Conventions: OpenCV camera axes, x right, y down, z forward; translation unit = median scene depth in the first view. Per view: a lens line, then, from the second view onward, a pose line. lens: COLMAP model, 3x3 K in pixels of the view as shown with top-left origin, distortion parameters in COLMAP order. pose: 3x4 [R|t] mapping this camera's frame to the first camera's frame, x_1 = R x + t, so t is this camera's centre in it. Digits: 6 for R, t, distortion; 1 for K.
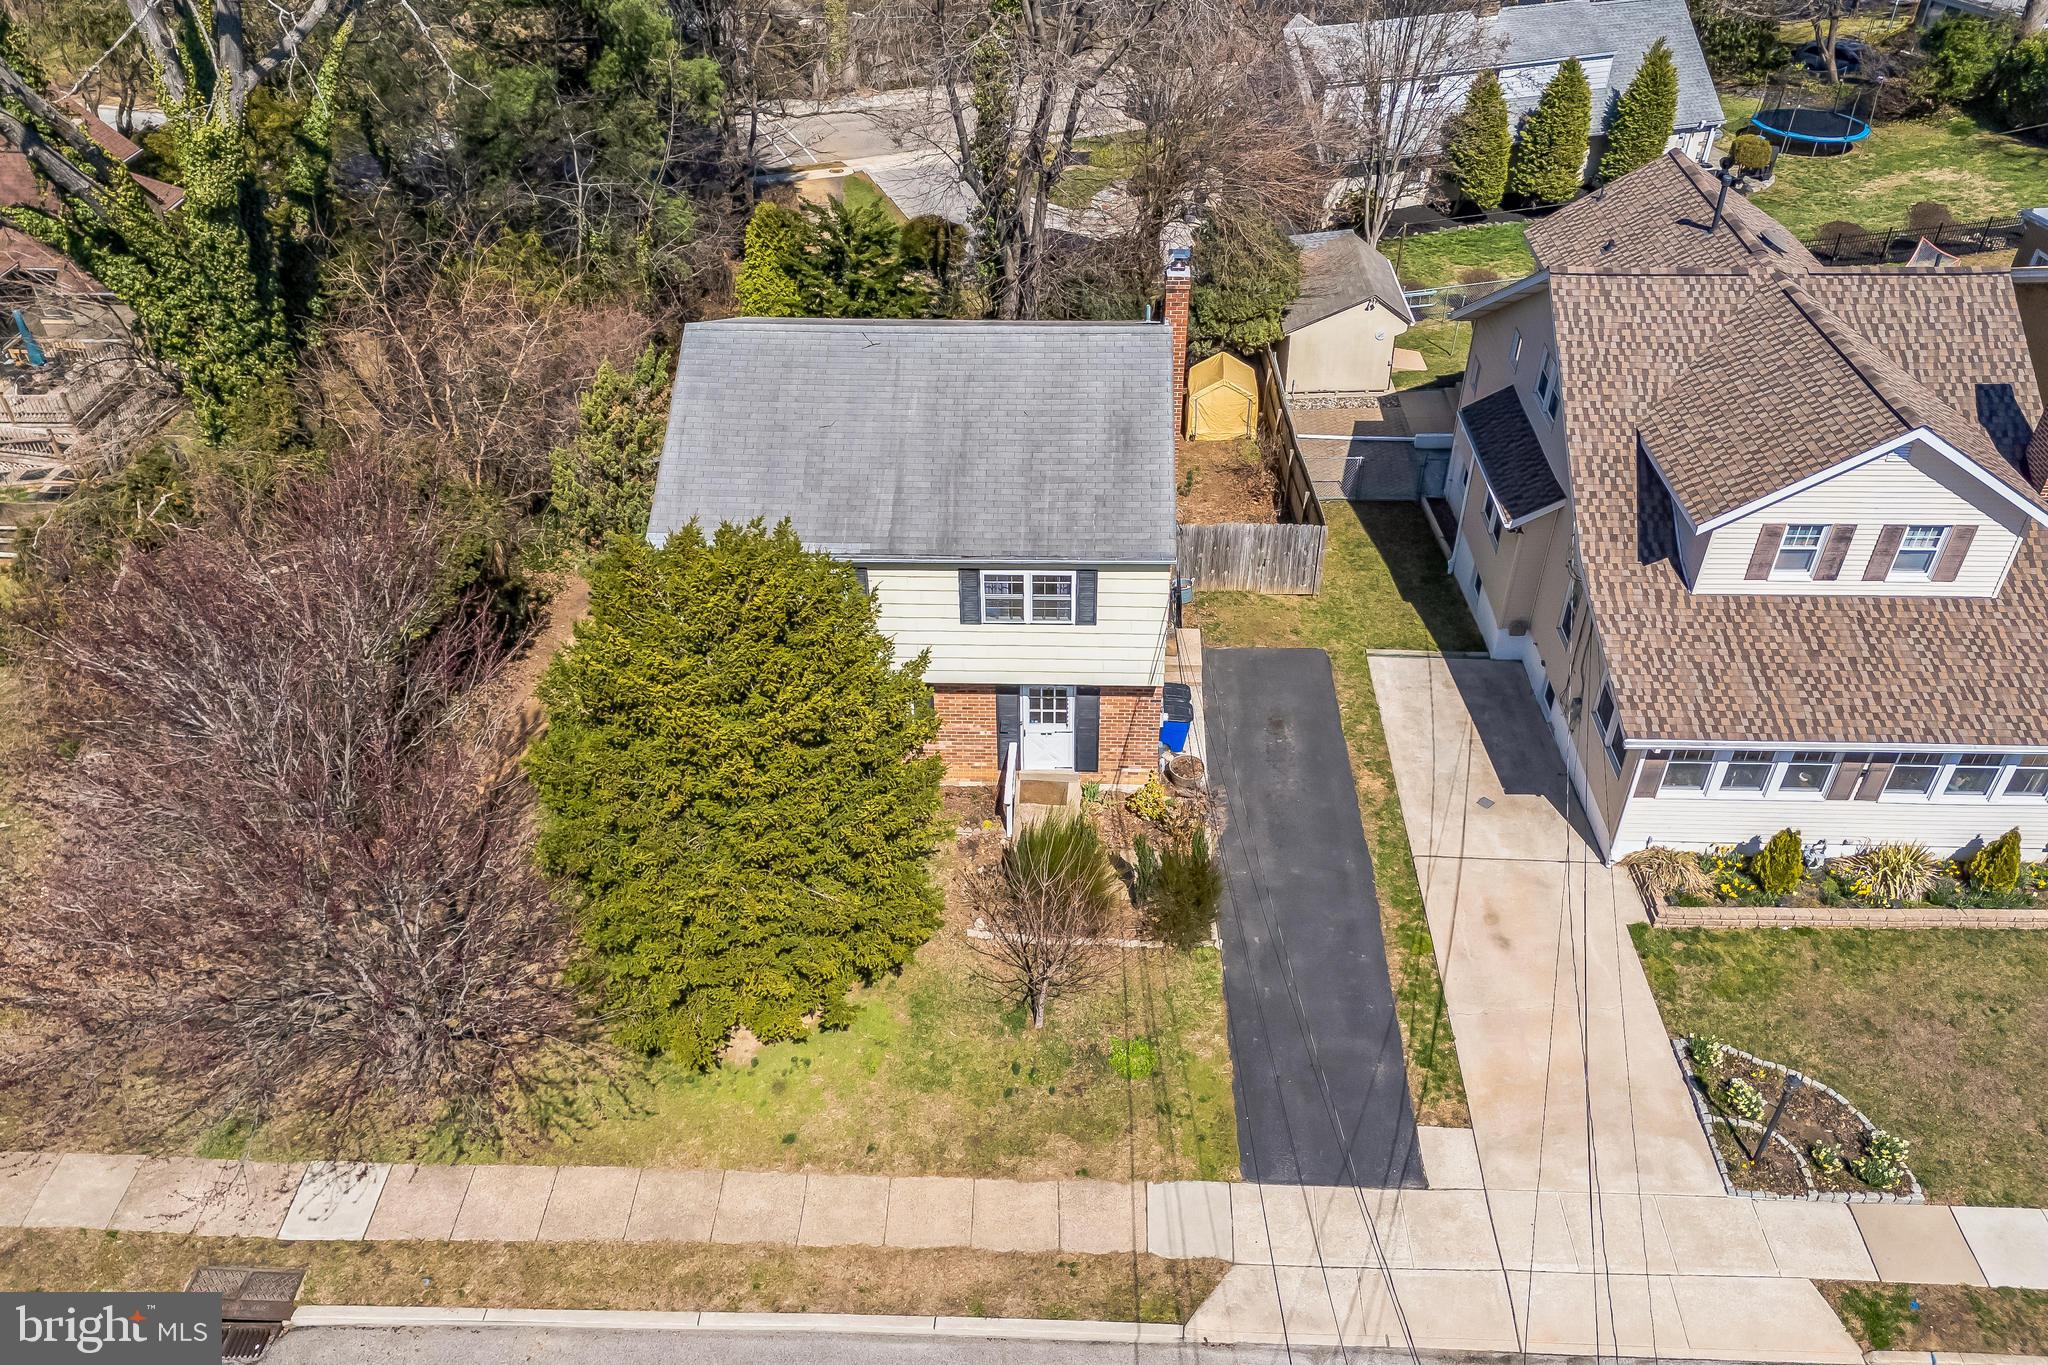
lens RADIAL K [[1521.5, 0, 1024.7], [0, 1521.5, 681.5], [0, 0, 1]] dist [0.027446, 0.000438]
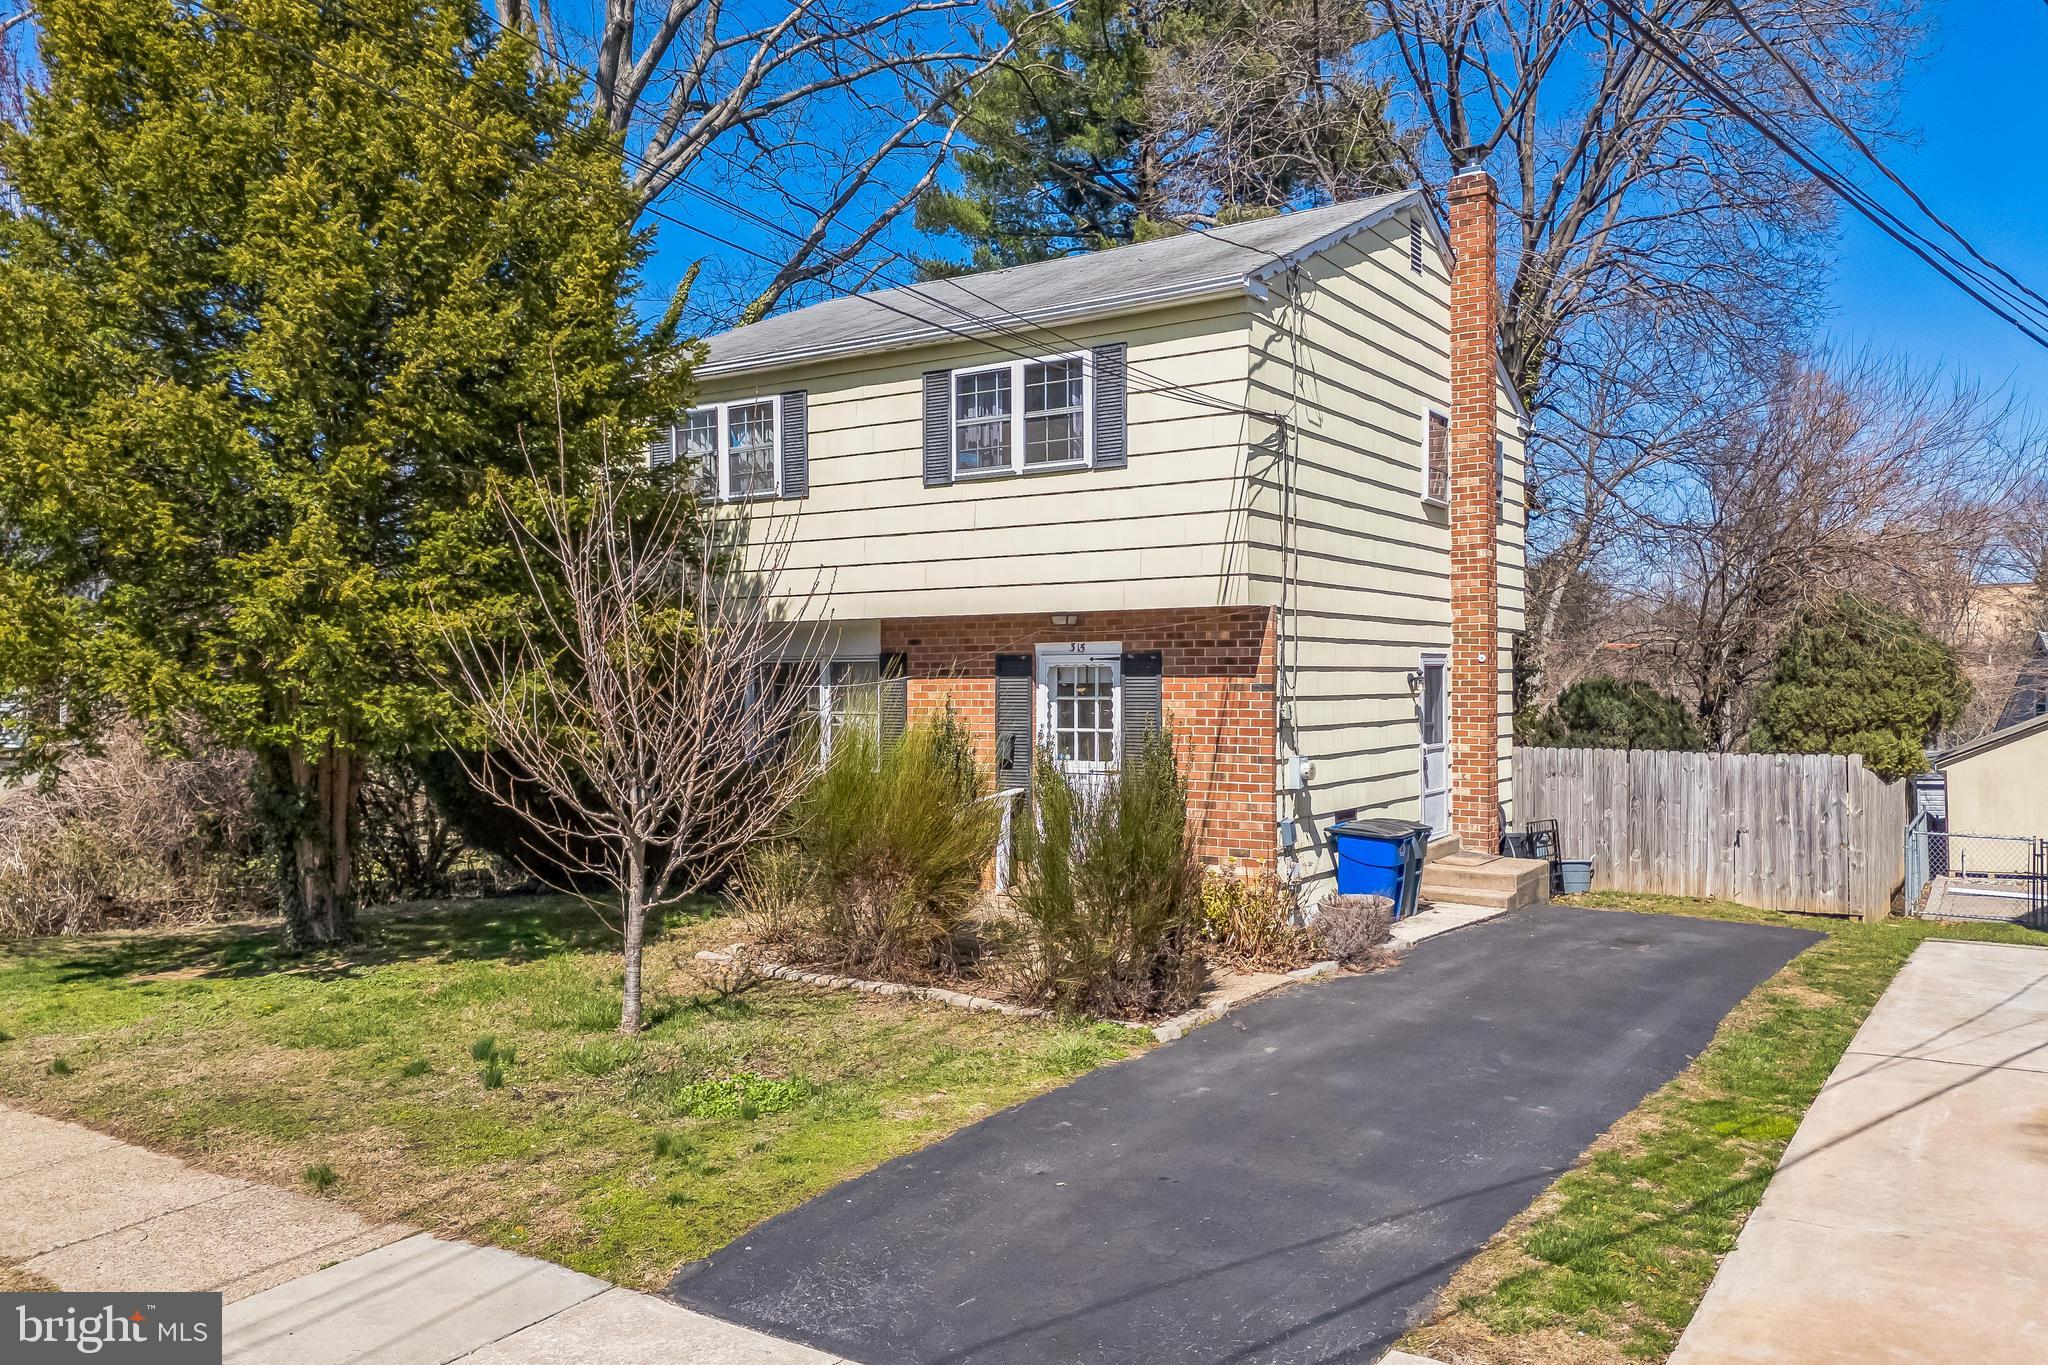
lens RADIAL K [[1521.5, 0, 1023.8], [0, 1521.5, 681.8], [0, 0, 1]] dist [0.027446, 0.000438]
pose [[0.852945, 0.003103, -0.521992, 0.307470], [-0.323289, 0.788260, -0.523575, 0.326115], [0.409841, 0.615335, 0.673345, 0.695980]]
